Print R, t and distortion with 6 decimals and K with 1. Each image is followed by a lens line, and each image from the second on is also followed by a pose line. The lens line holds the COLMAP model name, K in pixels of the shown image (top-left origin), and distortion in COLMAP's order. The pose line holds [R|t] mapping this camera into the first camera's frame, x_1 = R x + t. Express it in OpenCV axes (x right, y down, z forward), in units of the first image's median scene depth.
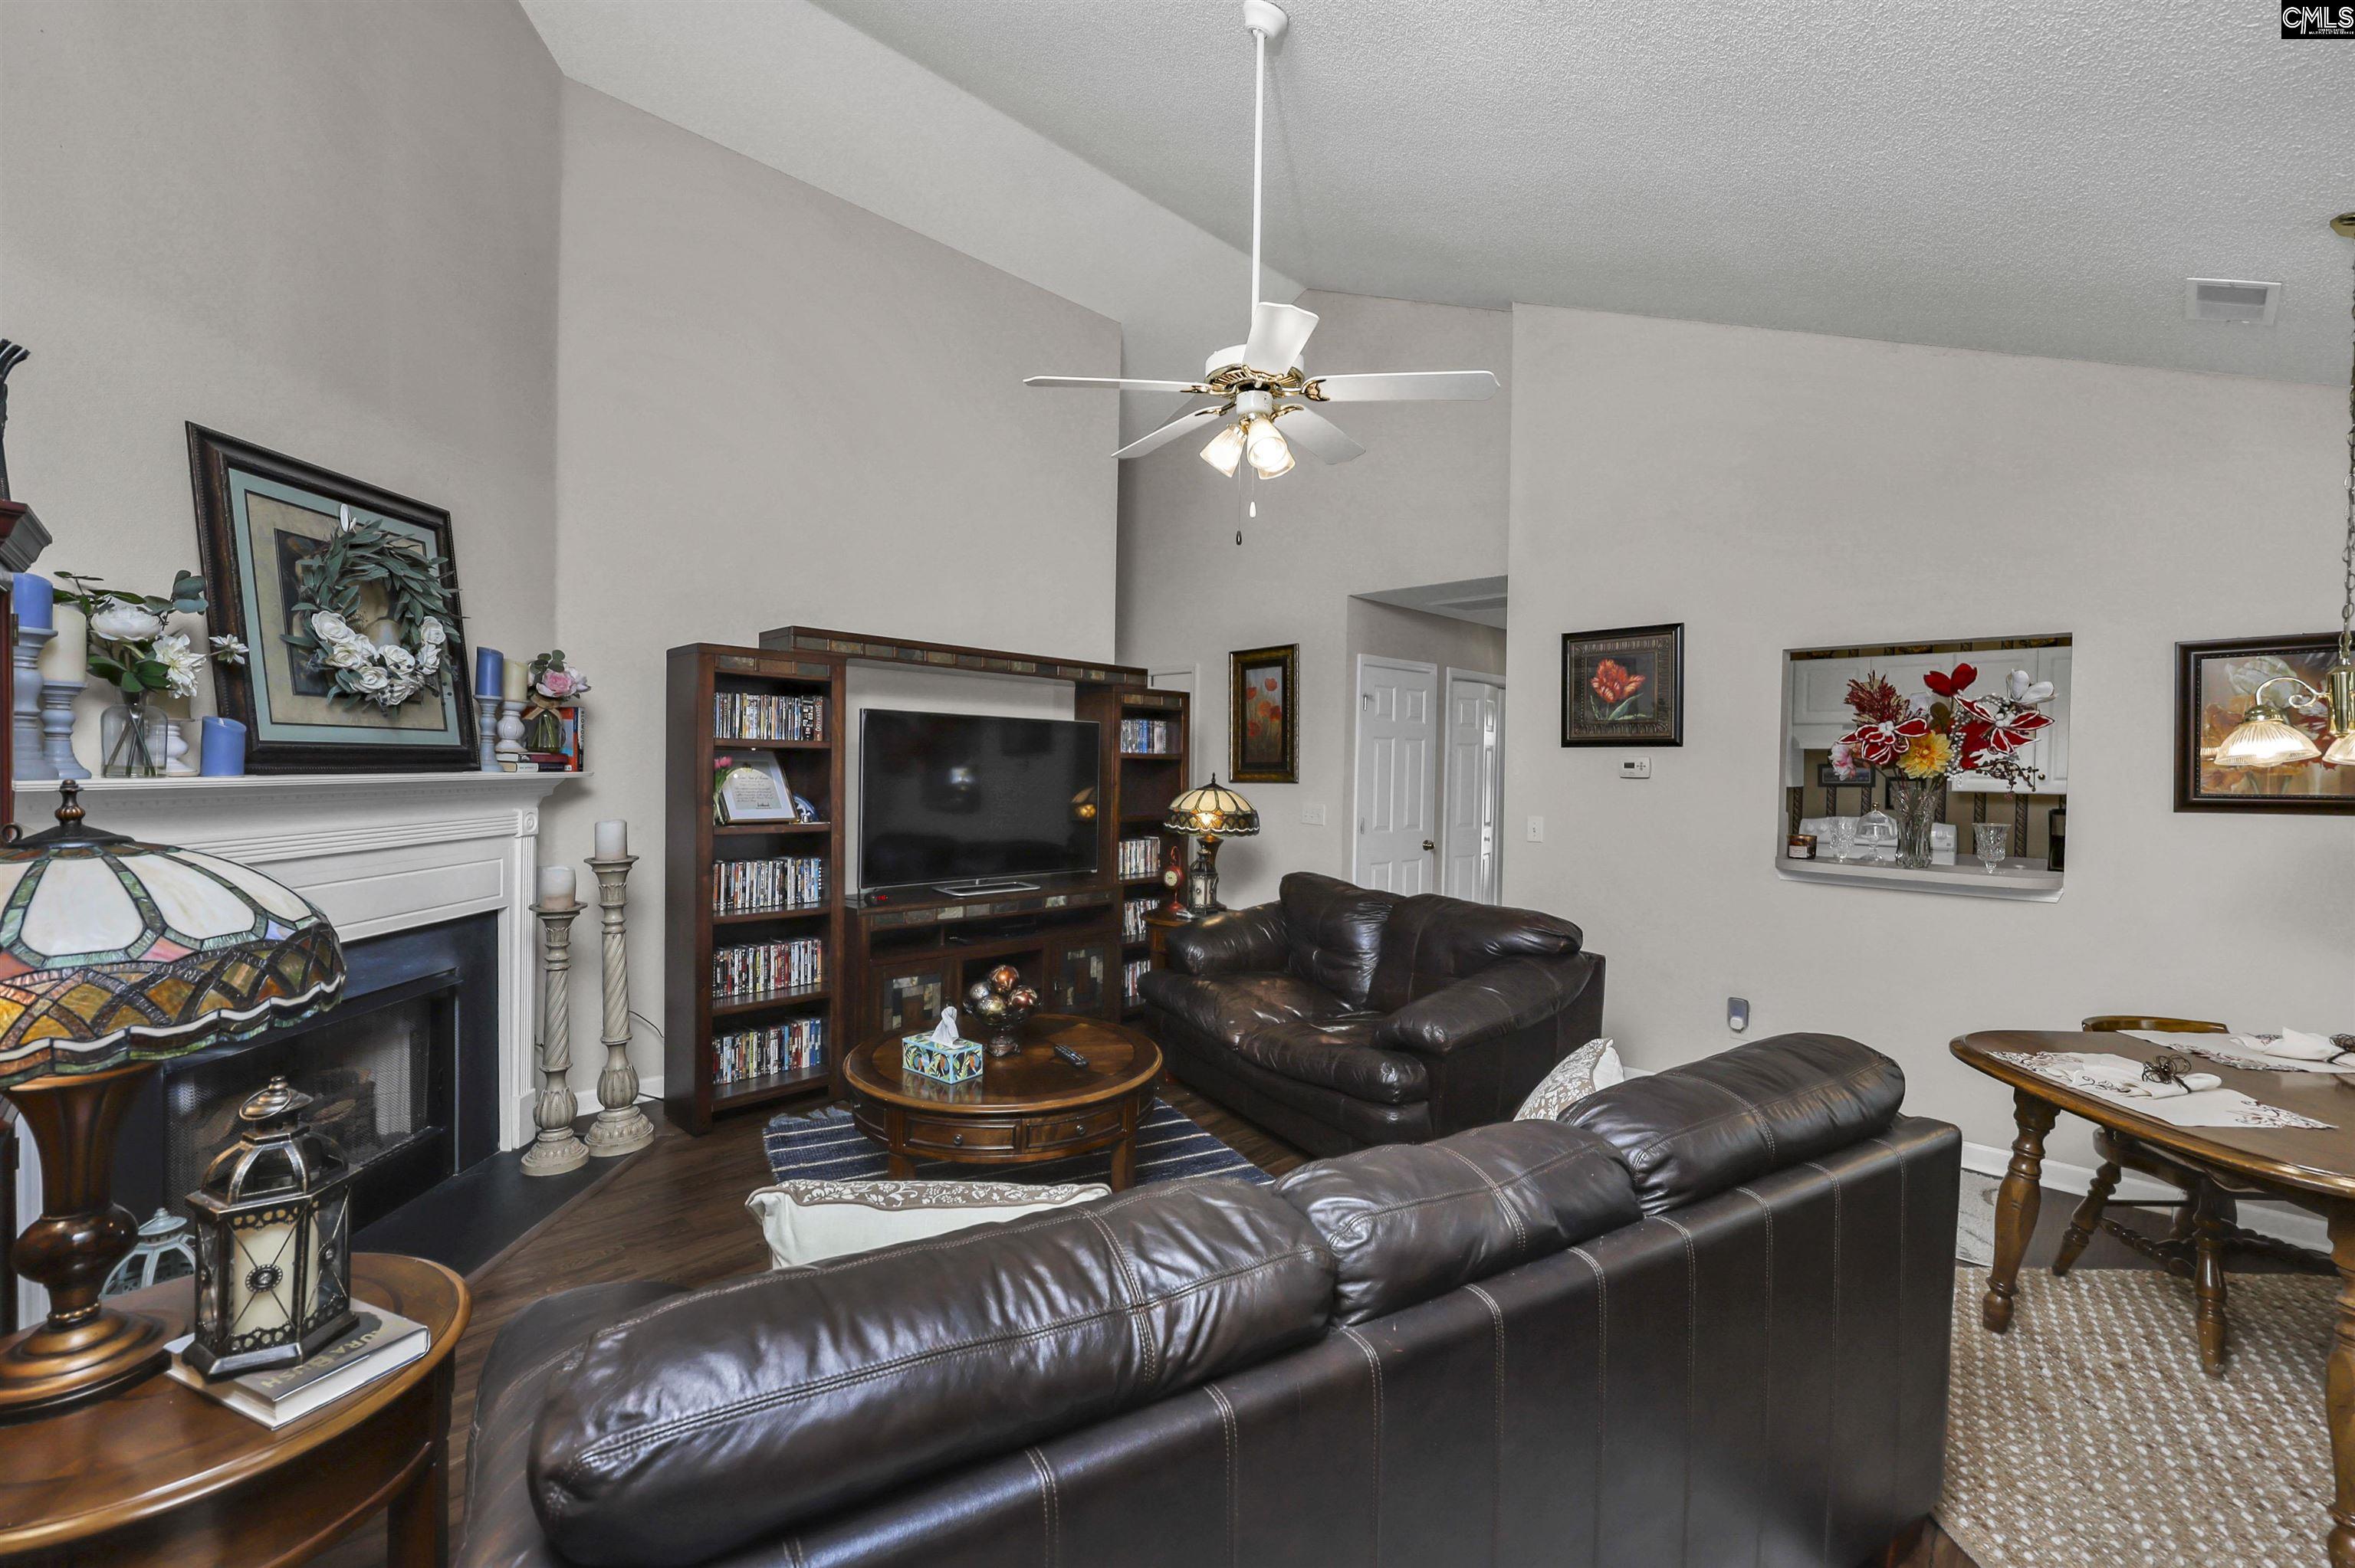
lens RADIAL K [[972.3, 0, 1124.7], [0, 972.3, 760.6], [0, 0, 1]] dist [-0.000579, -0.000008]
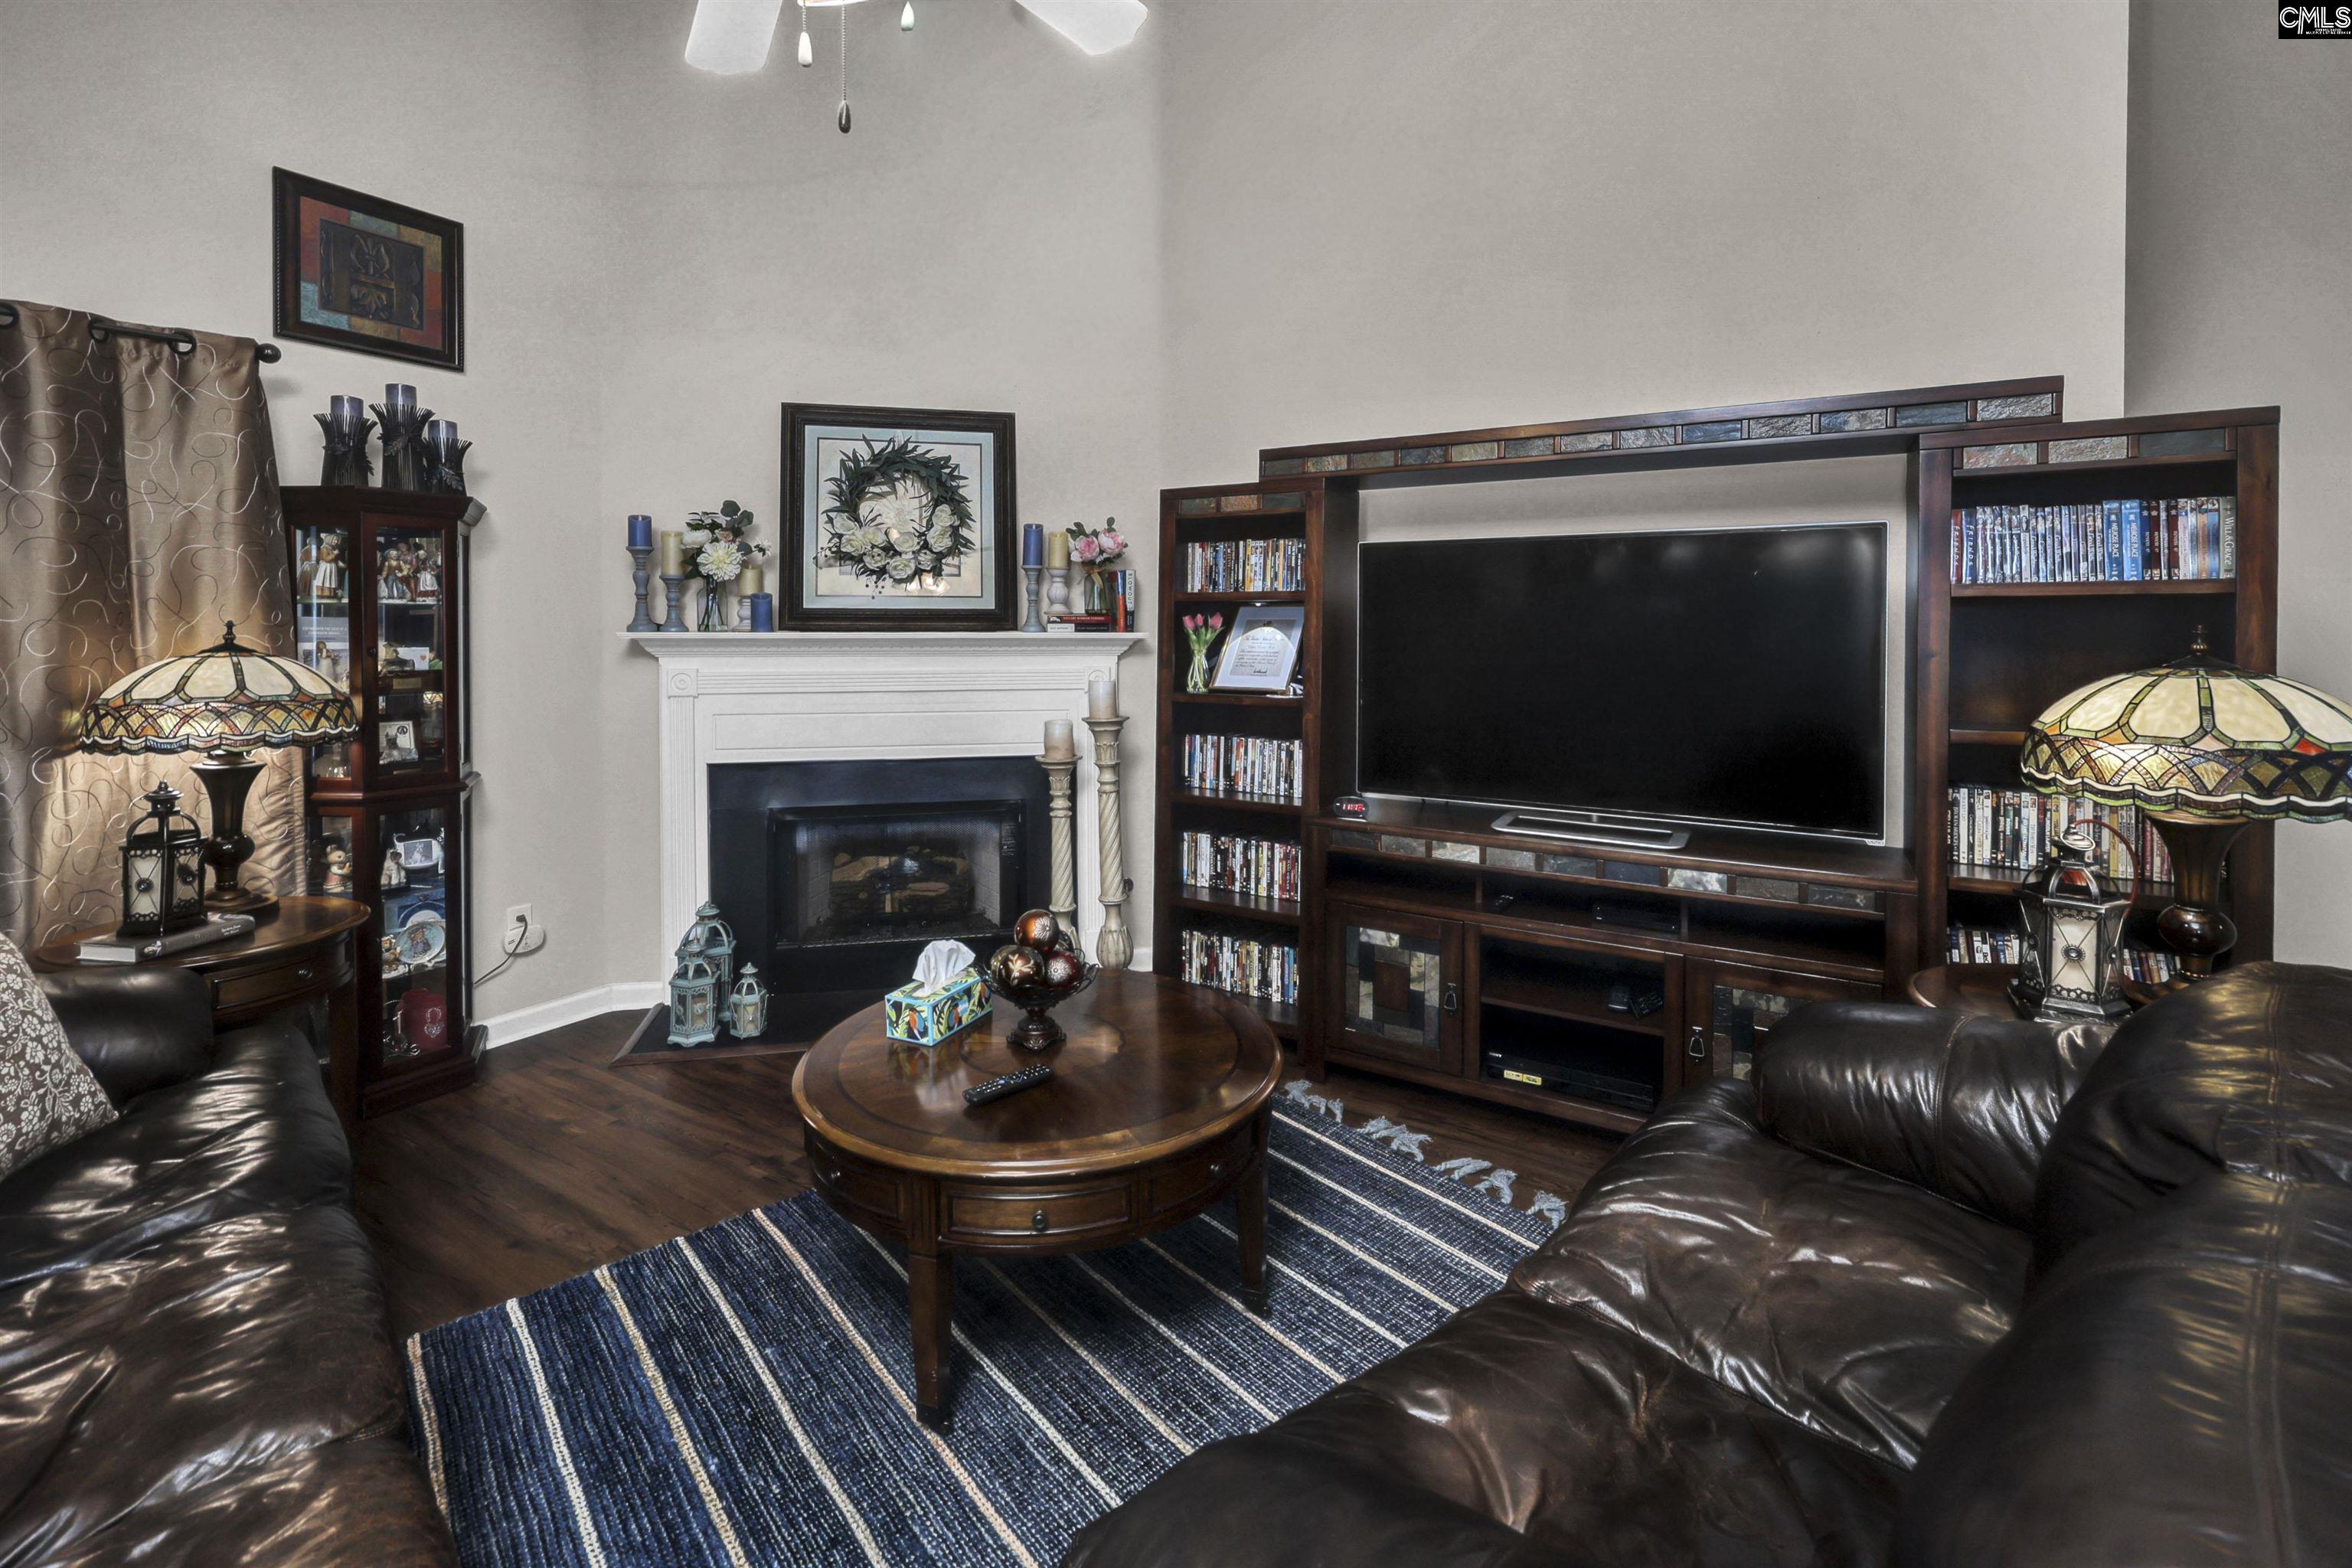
lens RADIAL K [[1009.0, 0, 1193.8], [0, 1009.0, 646.6], [0, 0, 1]] dist [-0.002174, -0.000254]
pose [[0.262634, -0.002768, -0.964892, 0.442863], [0.002660, 0.999994, -0.002145, 0.026064], [0.964892, -0.002003, 0.262640, 0.717838]]
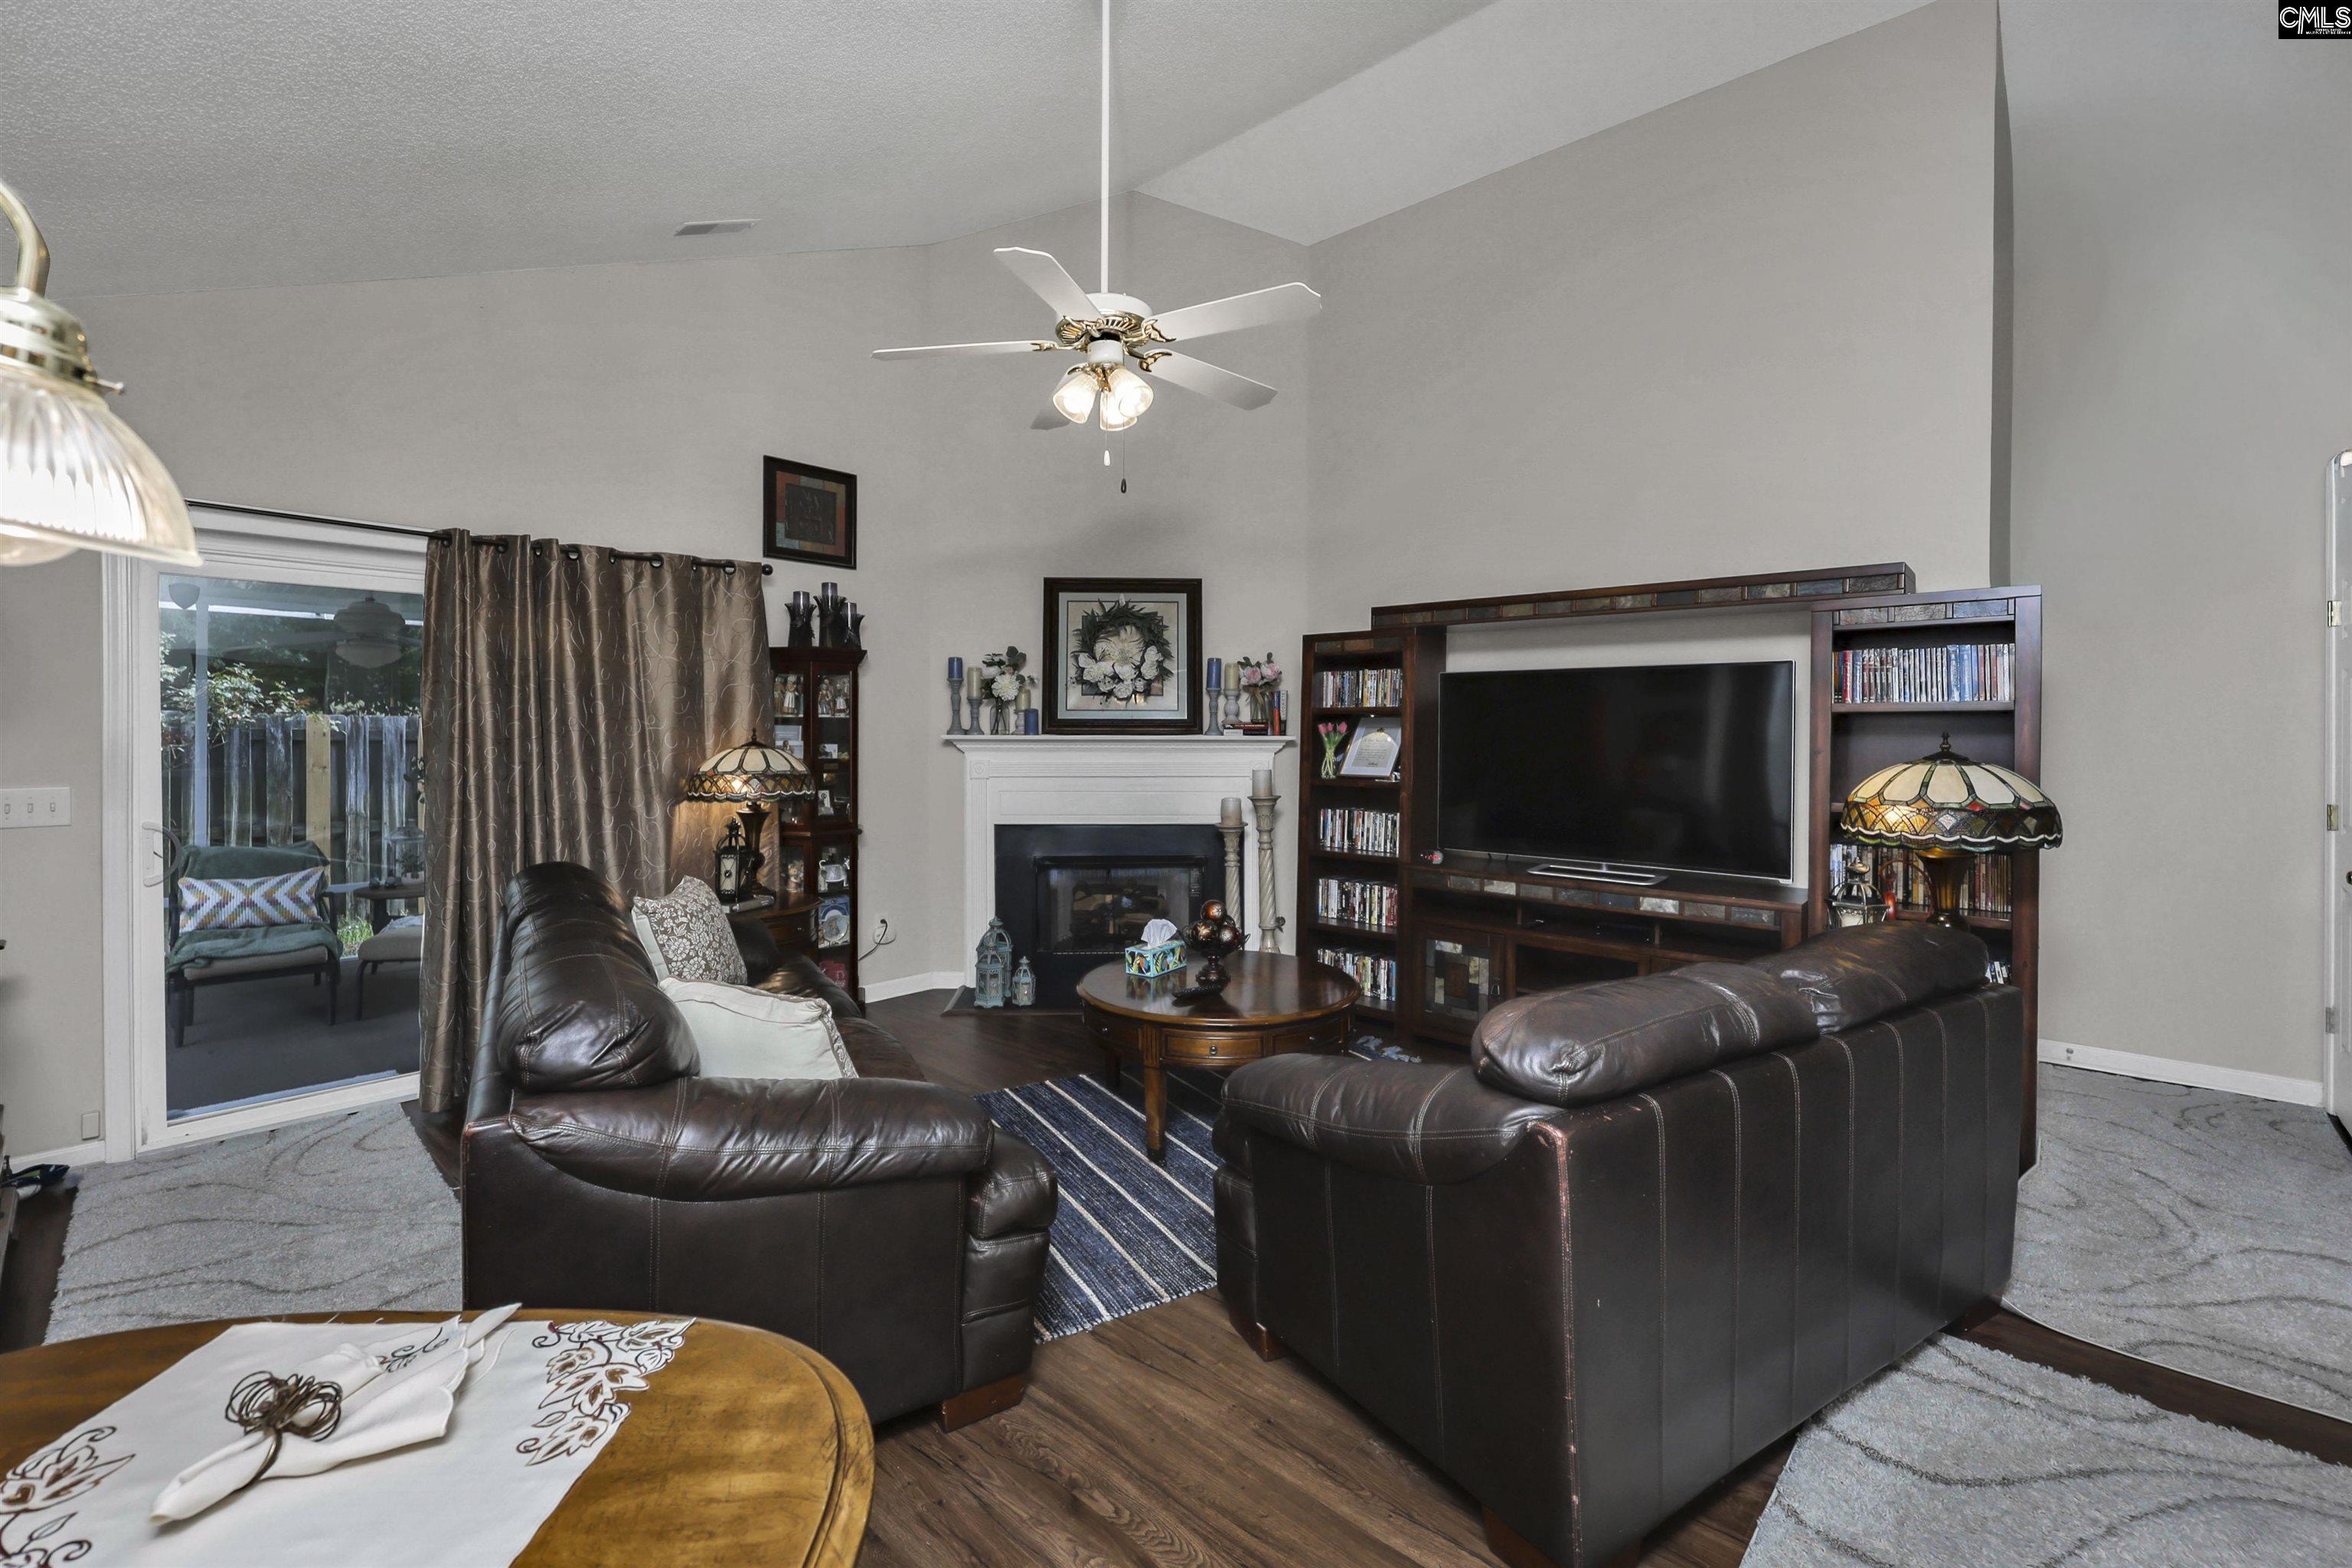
lens RADIAL K [[988.0, 0, 1180.0], [0, 988.0, 743.1], [0, 0, 1]] dist [-0.001754, -0.000237]
pose [[0.071394, -0.008933, -0.997408, 0.789691], [-0.002635, 0.999955, -0.009145, 0.032386], [0.997445, 0.003281, 0.071367, 0.683638]]
